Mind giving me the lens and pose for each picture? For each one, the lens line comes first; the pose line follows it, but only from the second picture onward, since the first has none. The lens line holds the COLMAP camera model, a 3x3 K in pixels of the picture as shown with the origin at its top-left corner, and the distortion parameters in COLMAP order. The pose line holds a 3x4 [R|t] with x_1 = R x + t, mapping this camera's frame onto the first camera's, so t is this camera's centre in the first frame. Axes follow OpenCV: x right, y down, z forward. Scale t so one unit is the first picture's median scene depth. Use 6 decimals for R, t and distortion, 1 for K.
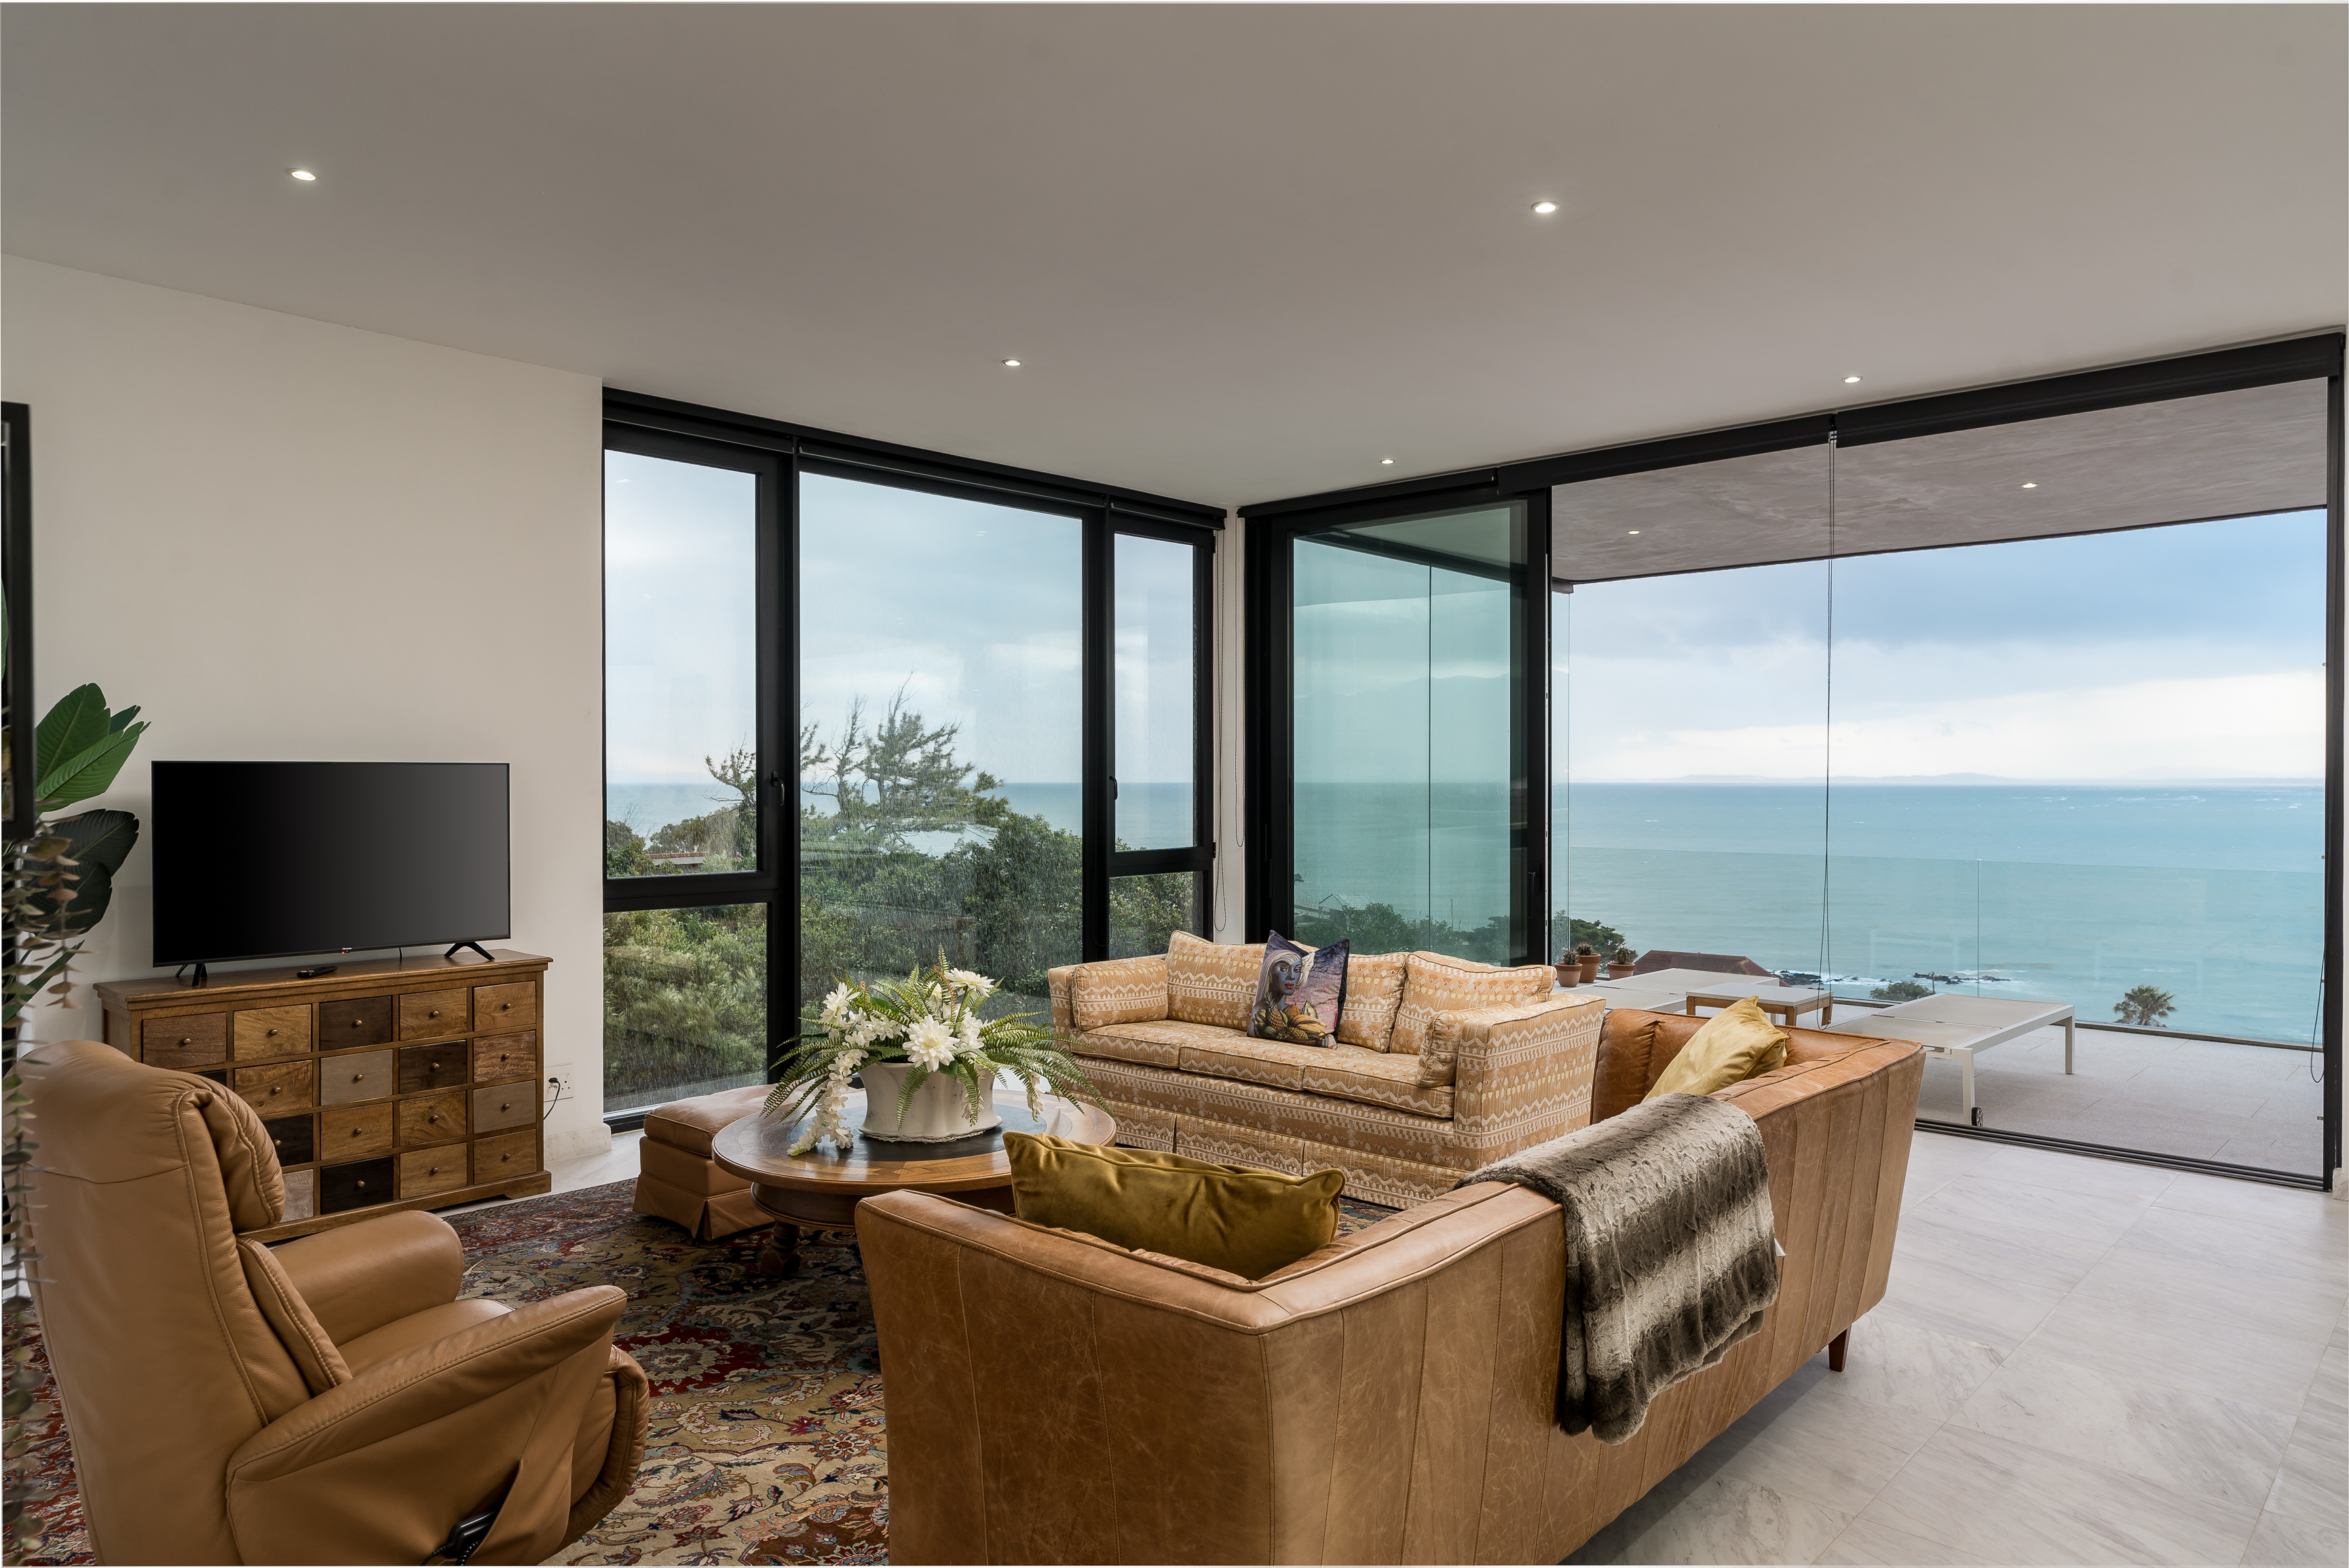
lens RADIAL K [[1478.3, 0, 1165.6], [0, 1478.3, 784.2], [0, 0, 1]] dist [-0.003877, -0.000743]
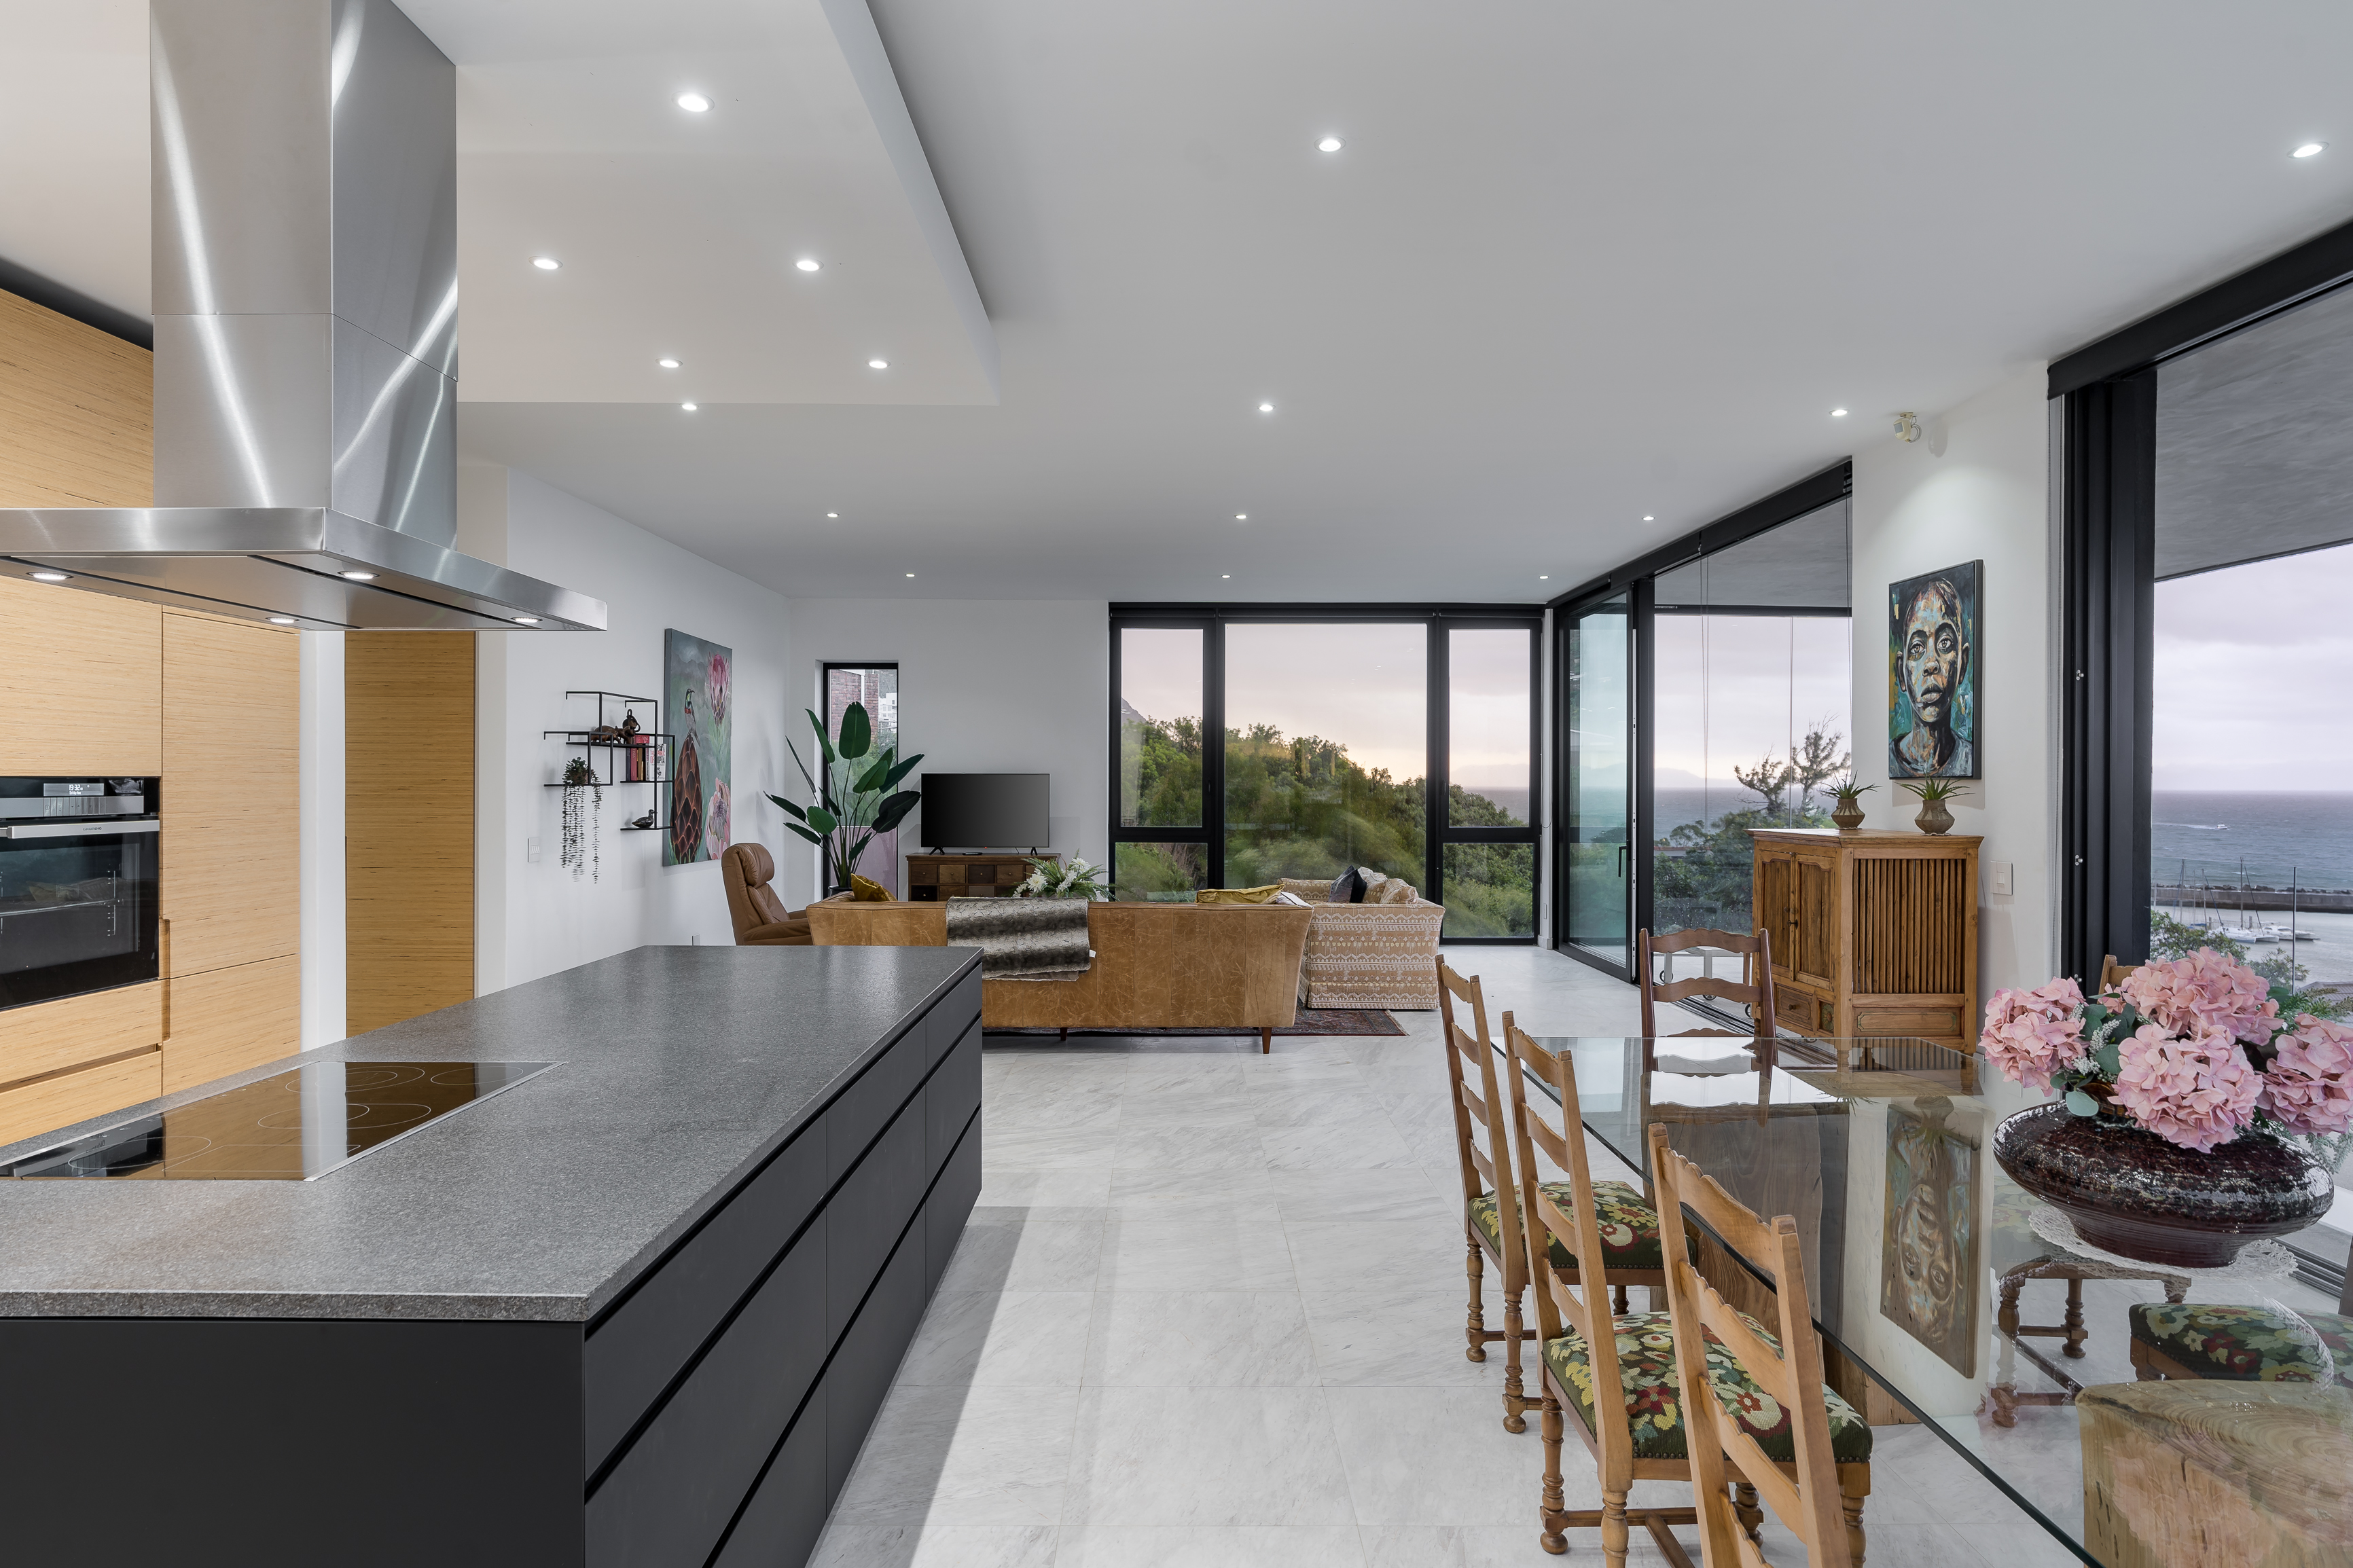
lens RADIAL K [[1294.6, 0, 1181.1], [0, 1294.6, 786.6], [0, 0, 1]] dist [-0.000826, 0.000021]
pose [[0.688664, 0.006580, -0.725051, 0.867714], [-0.007869, 0.999968, 0.001602, 0.000980], [0.725038, 0.004602, 0.688693, -0.201176]]
